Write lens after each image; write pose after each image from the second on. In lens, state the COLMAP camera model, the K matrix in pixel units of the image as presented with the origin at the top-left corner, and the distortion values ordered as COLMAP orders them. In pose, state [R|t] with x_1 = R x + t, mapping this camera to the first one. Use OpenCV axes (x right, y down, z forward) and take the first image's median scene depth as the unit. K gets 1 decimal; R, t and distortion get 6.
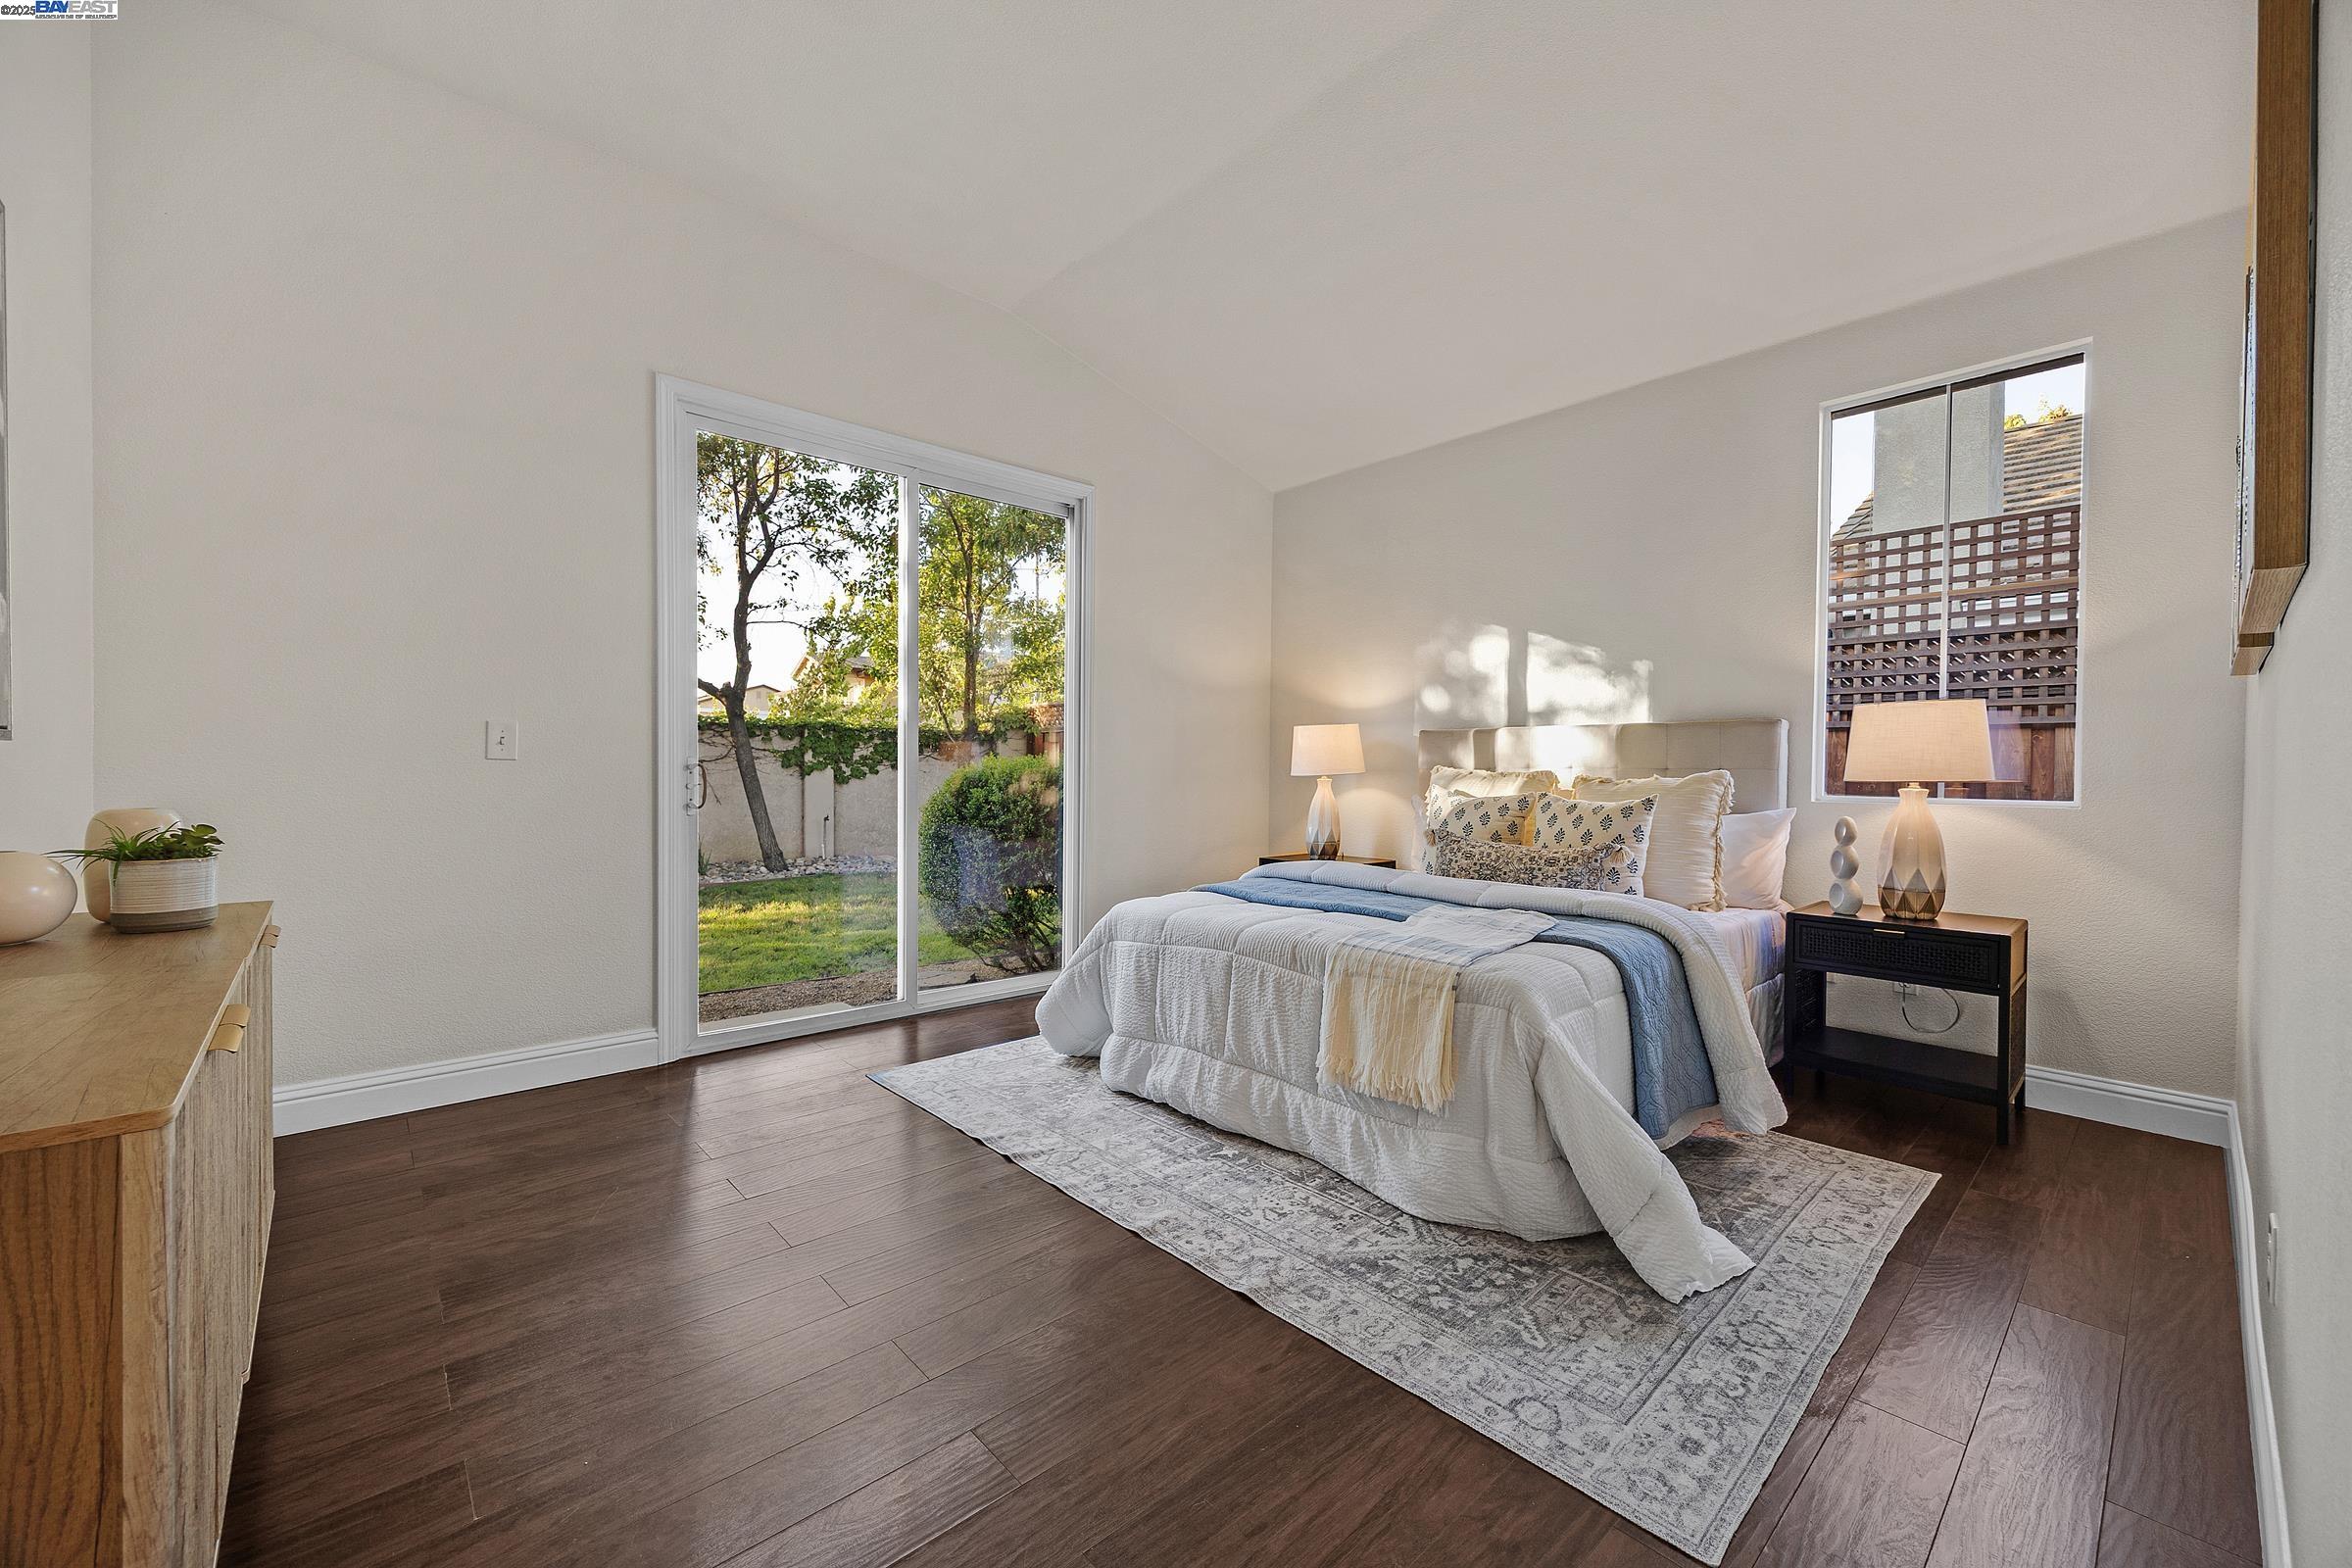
lens RADIAL K [[901.7, 0, 1176.0], [0, 901.7, 784.0], [0, 0, 1]] dist [0.000822, 0.000106]
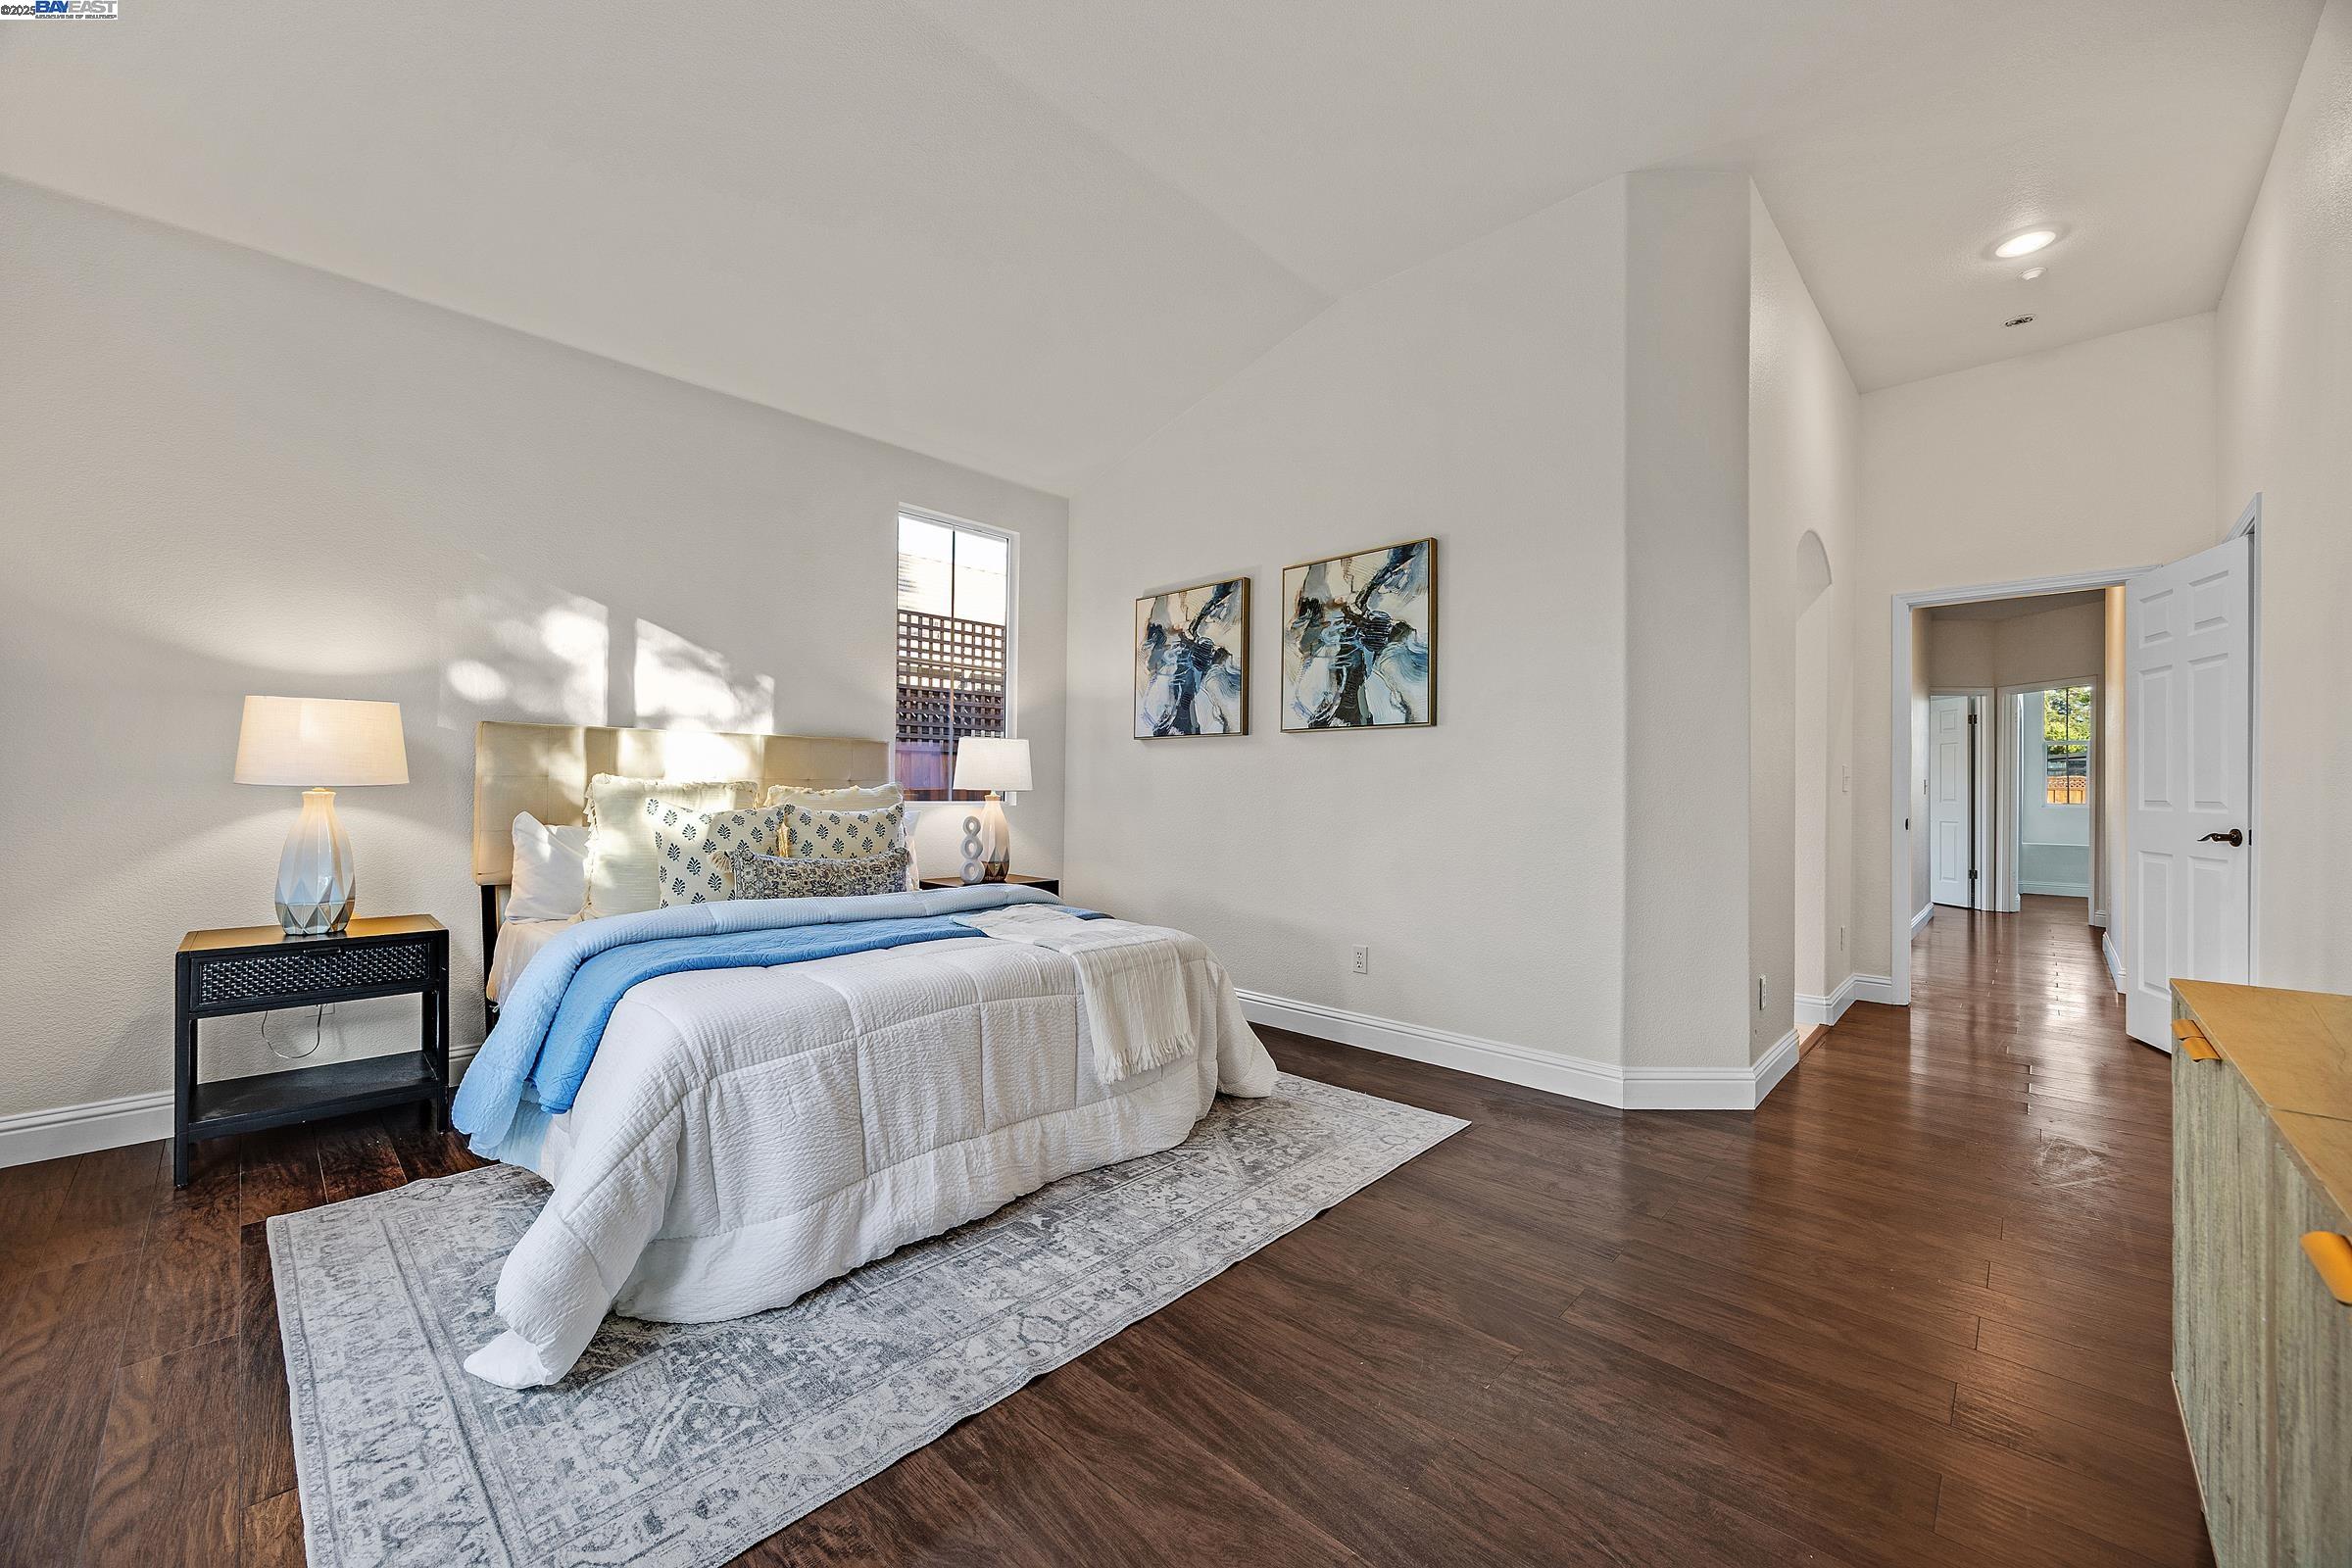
lens RADIAL K [[919.3, 0, 1141.4], [0, 919.3, 773.5], [0, 0, 1]] dist [0.000149, -0.000104]
pose [[-0.042272, 0.003572, 0.999100, -0.784854], [0.009068, 0.999954, -0.003192, -0.023867], [-0.999065, 0.008925, -0.042302, 0.860728]]
